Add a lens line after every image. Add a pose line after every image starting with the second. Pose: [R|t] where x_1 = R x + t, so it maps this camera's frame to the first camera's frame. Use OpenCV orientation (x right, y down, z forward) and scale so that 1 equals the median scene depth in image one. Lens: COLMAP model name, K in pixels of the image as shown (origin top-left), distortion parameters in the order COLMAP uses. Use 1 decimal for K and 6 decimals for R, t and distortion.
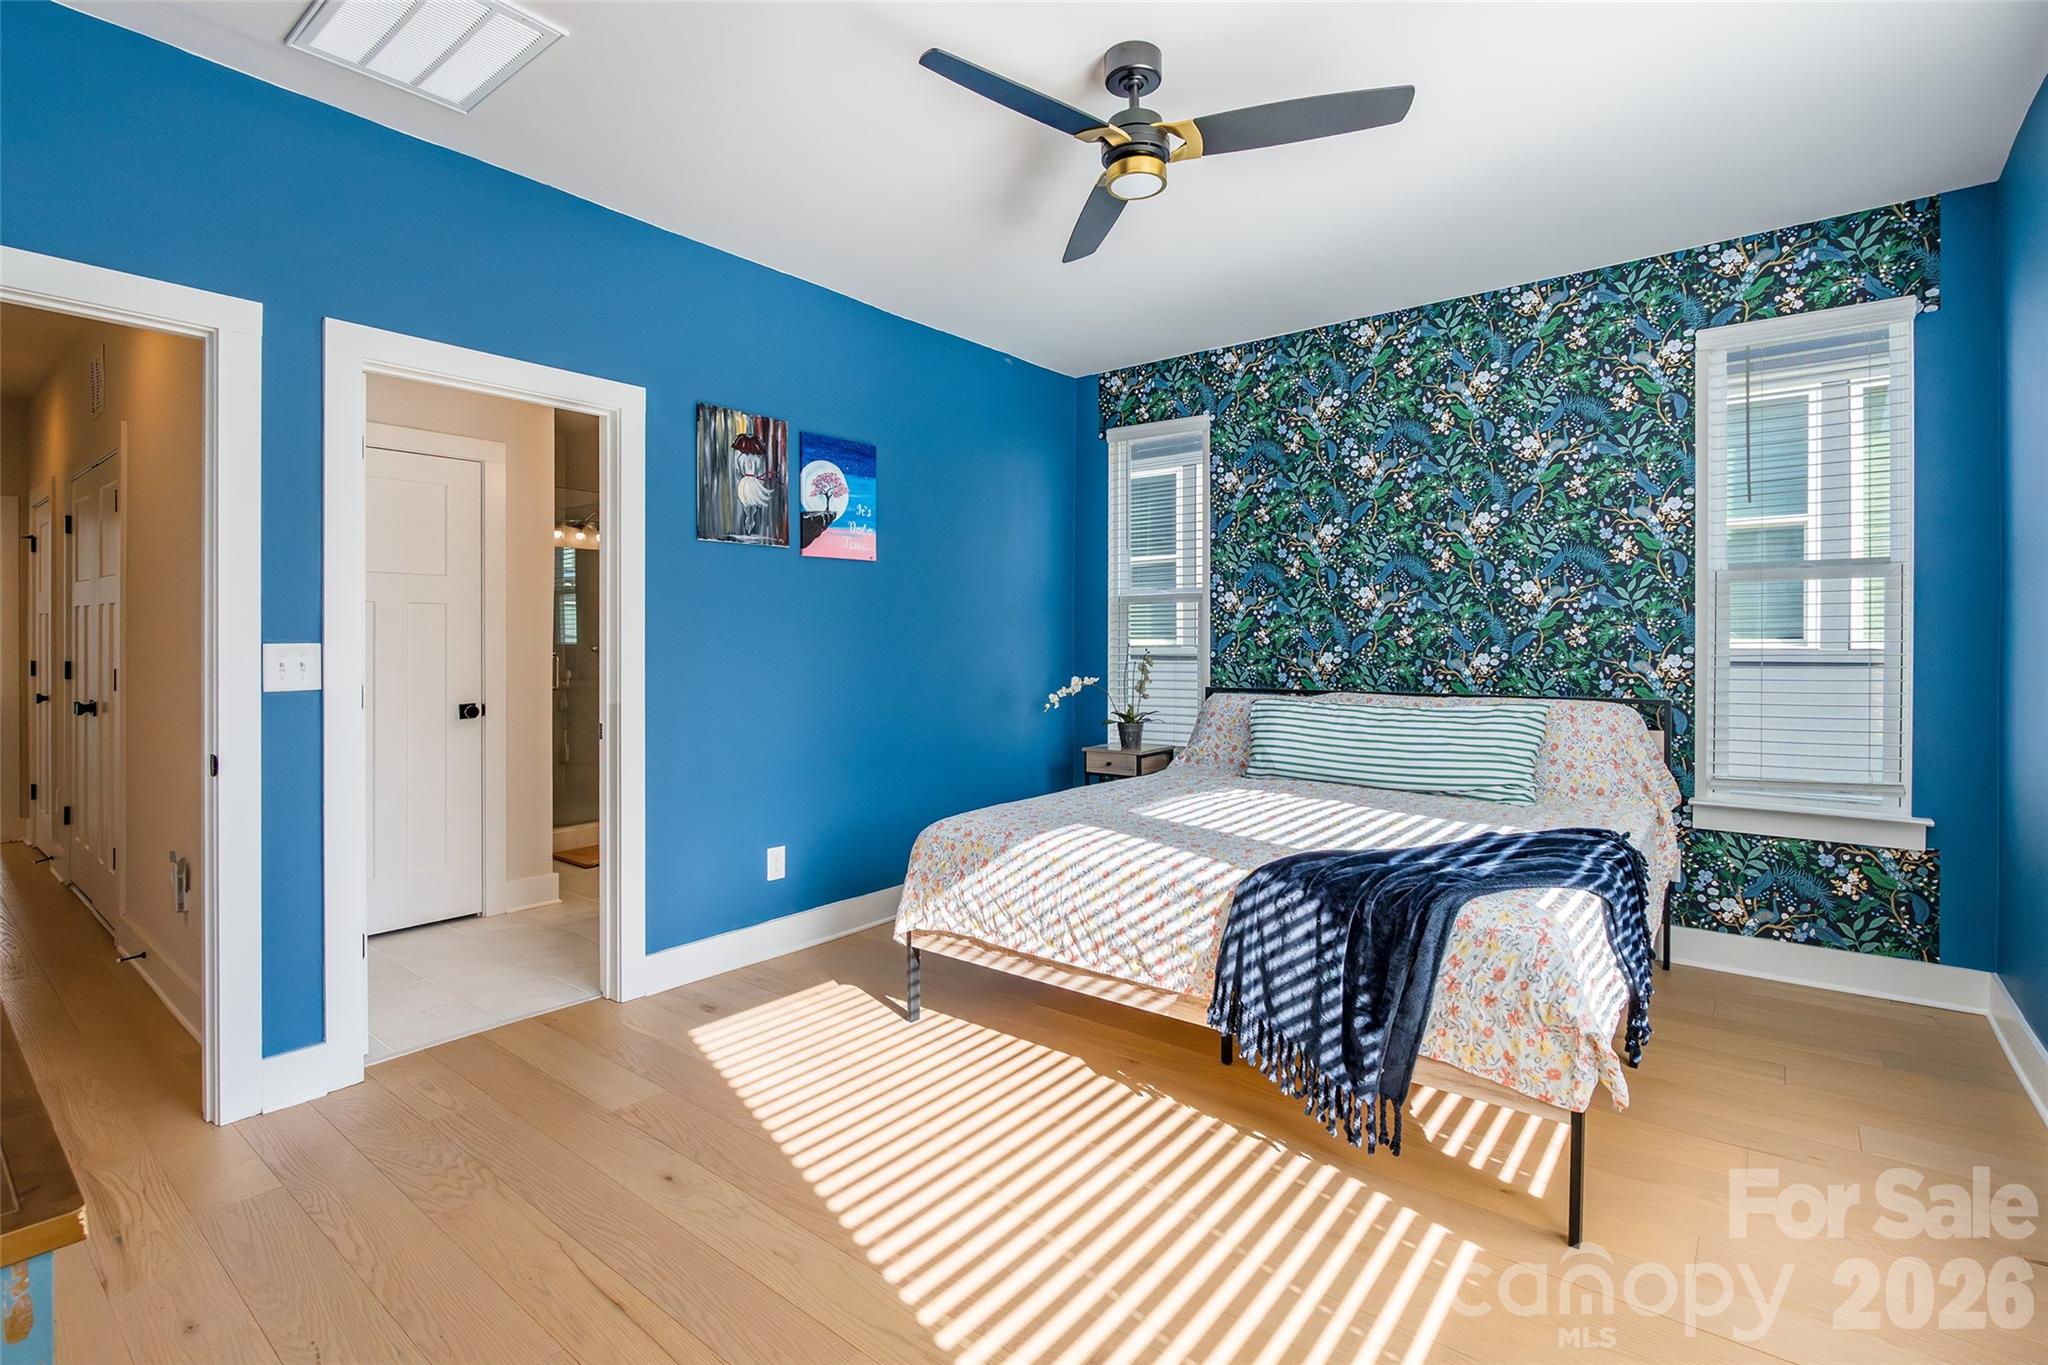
lens RADIAL K [[945.7, 0, 1032.2], [0, 945.7, 642.2], [0, 0, 1]] dist [-0.010124, -0.001021]
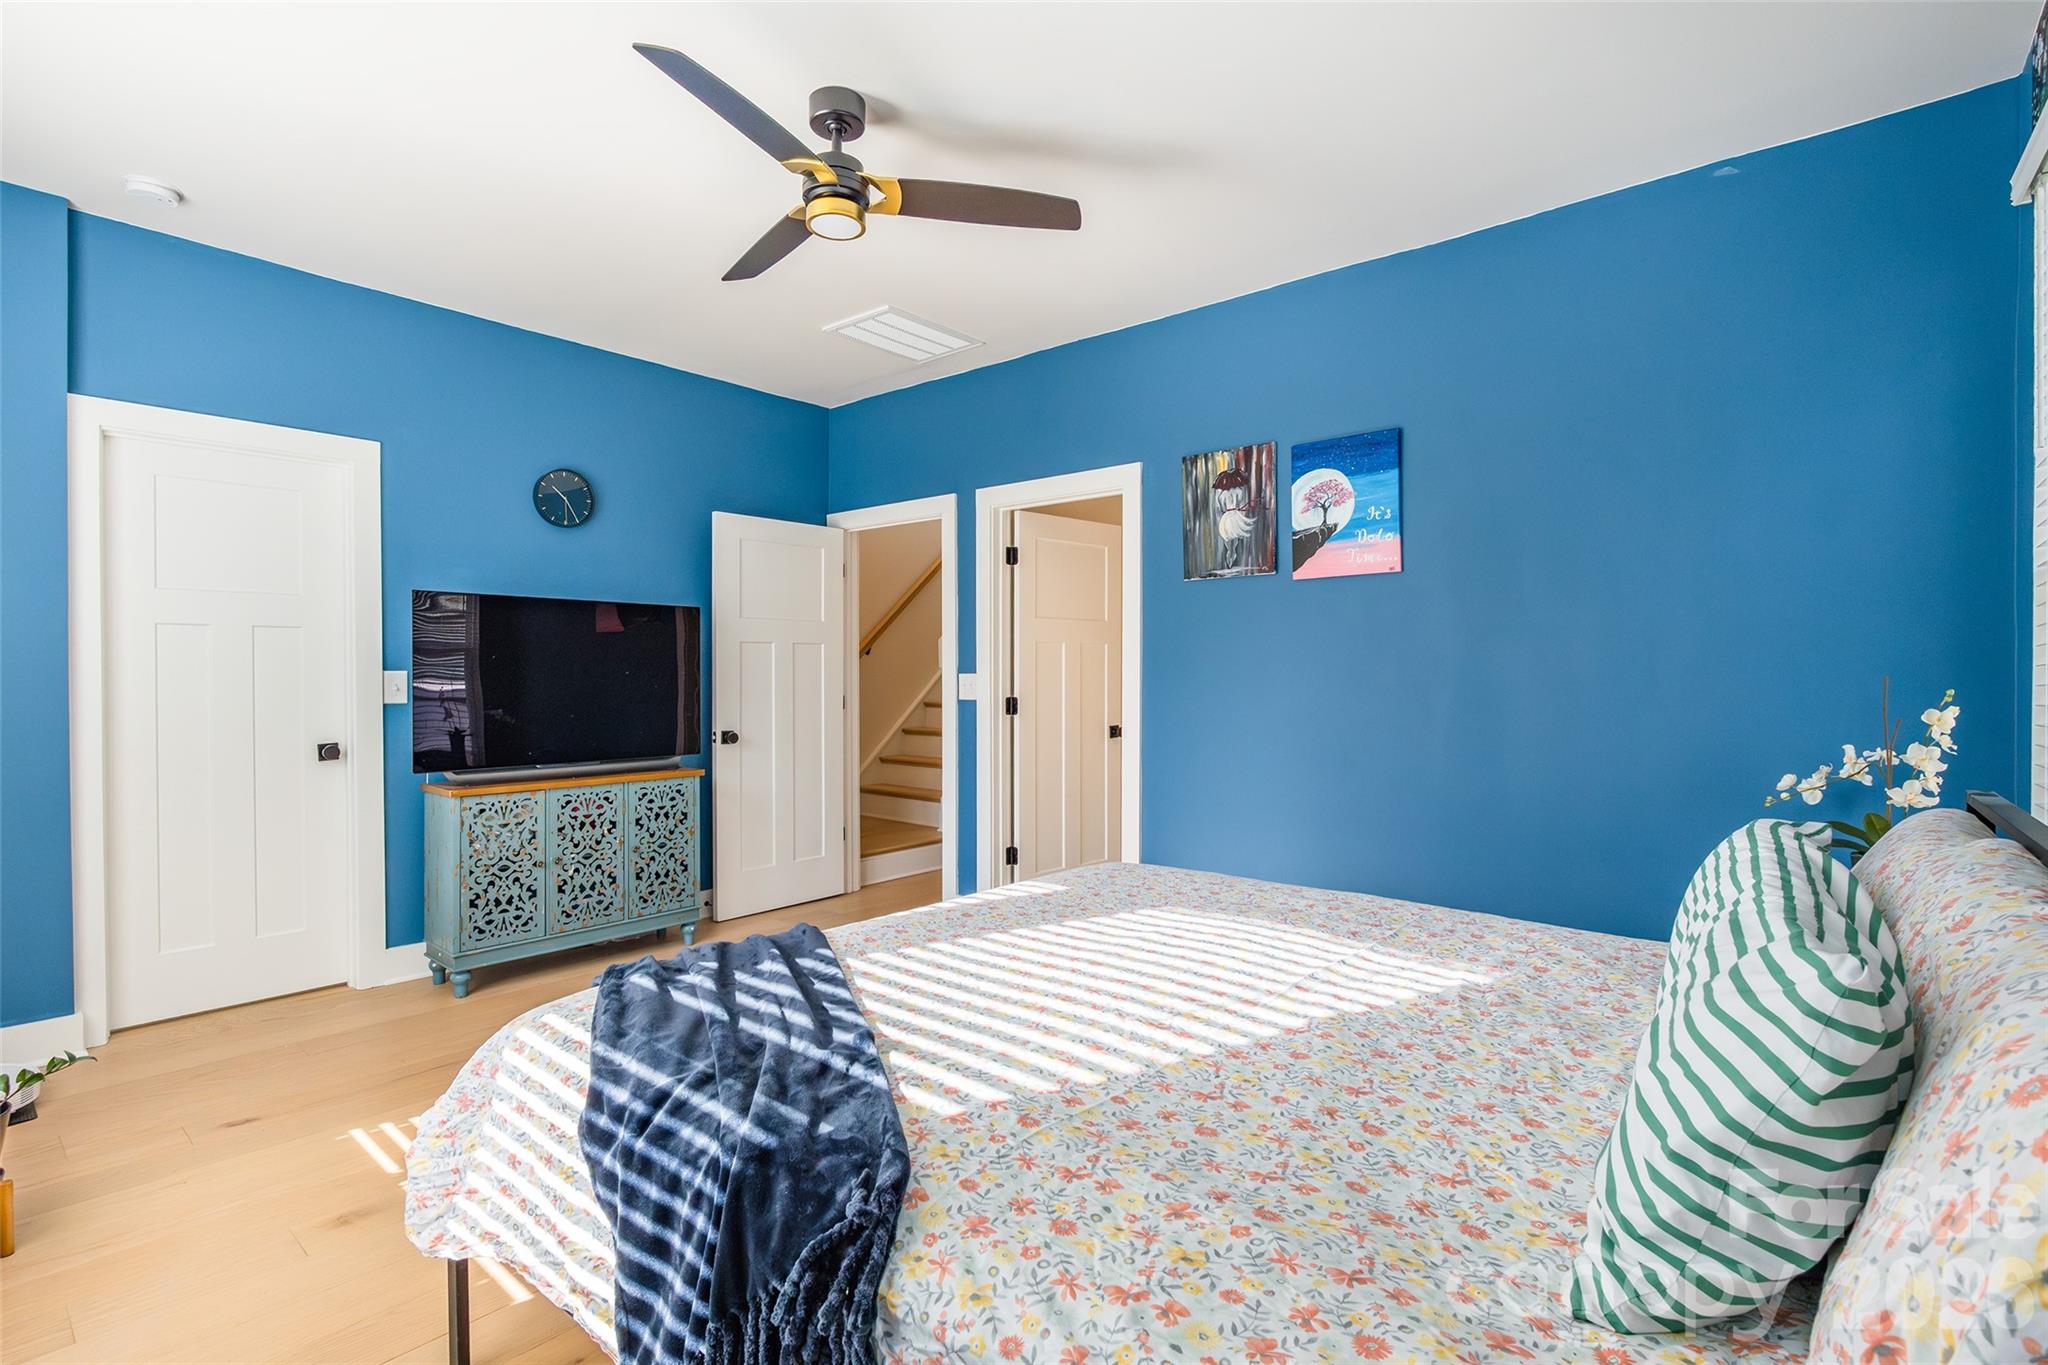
lens RADIAL K [[945.7, 0, 1023.2], [0, 945.7, 680.9], [0, 0, 1]] dist [-0.010124, -0.001021]
pose [[-0.035236, 0.012770, -0.999297, 0.599680], [0.001145, 0.999918, 0.012738, -0.003393], [0.999378, -0.000696, -0.035248, 0.660592]]
